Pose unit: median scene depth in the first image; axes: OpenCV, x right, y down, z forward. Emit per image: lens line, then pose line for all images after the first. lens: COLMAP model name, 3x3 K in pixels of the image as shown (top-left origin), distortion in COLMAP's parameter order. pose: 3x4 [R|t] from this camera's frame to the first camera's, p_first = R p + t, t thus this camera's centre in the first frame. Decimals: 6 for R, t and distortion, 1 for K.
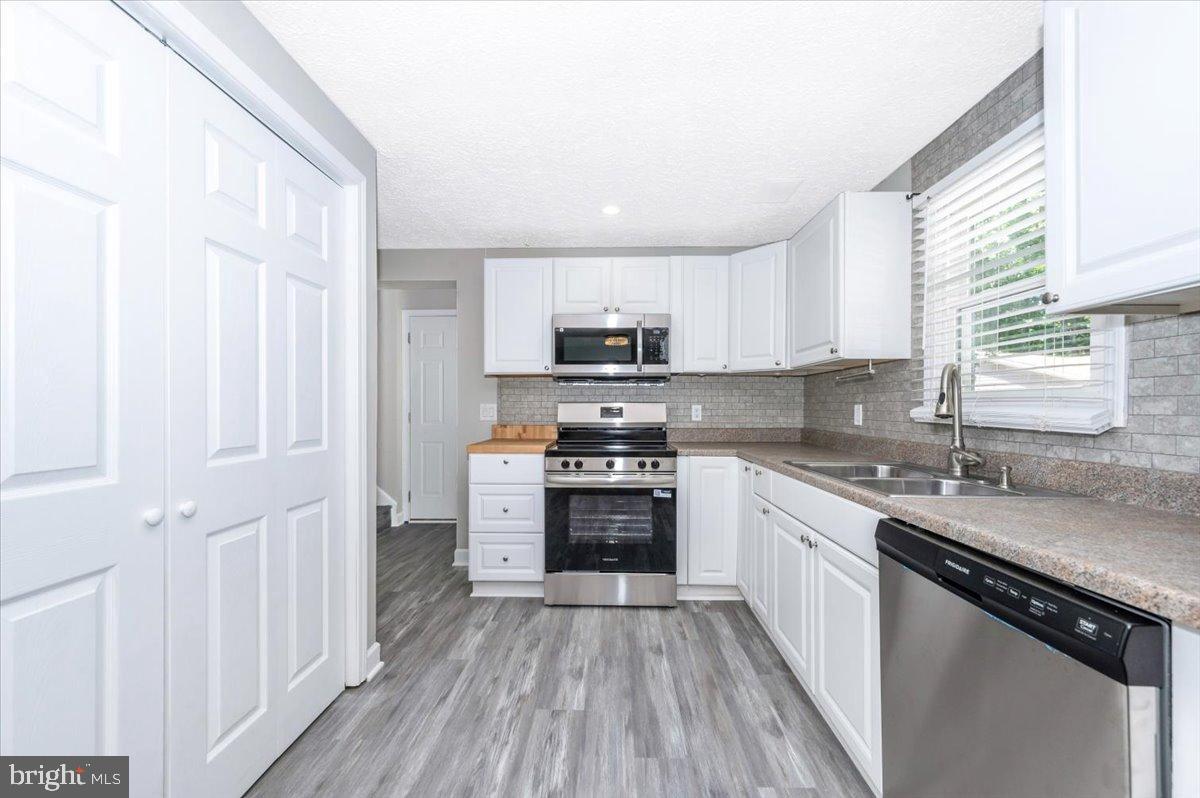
lens RADIAL K [[470.0, 0, 604.2], [0, 470.0, 404.0], [0, 0, 1]] dist [0.000078, -0.000037]
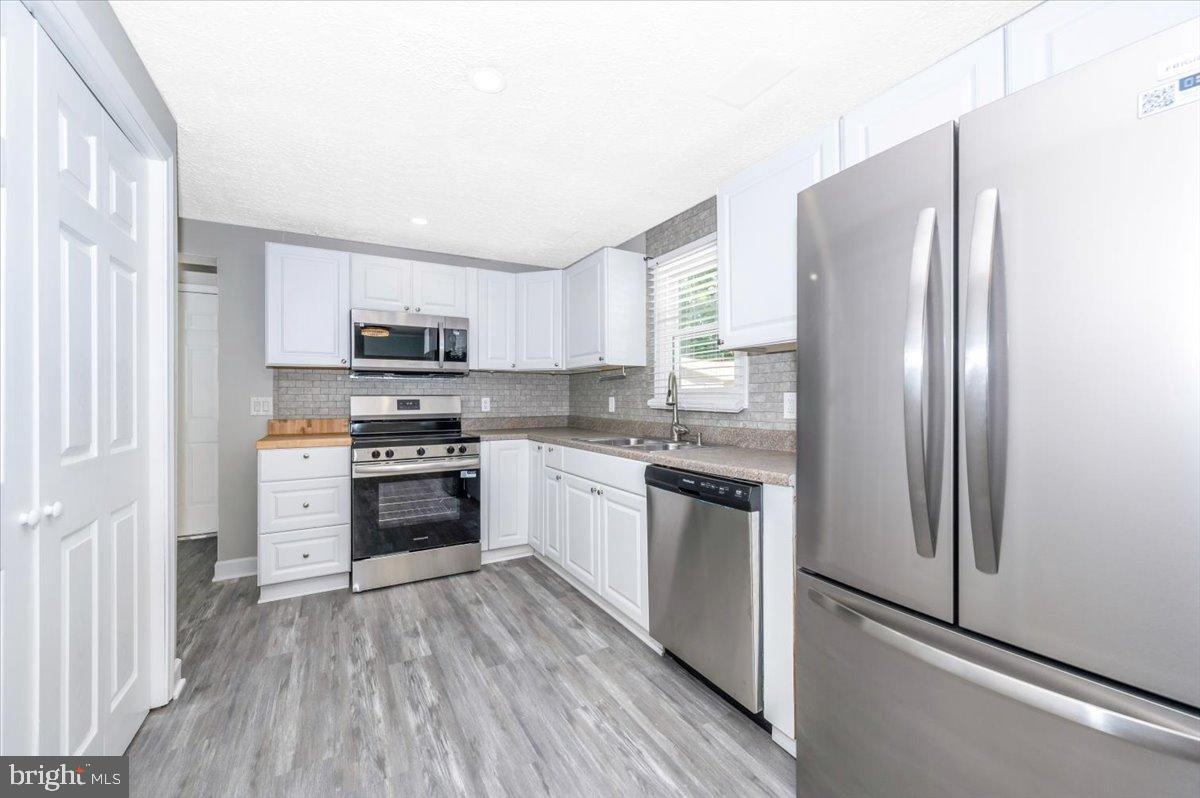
lens RADIAL K [[473.1, 0, 600.5], [0, 473.1, 387.7], [0, 0, 1]] dist [0.000283, -0.000068]
pose [[0.857630, 0.007760, 0.514208, -0.253429], [0.001615, 0.999841, -0.017782, -0.002027], [-0.514264, 0.016081, 0.857481, -0.219922]]
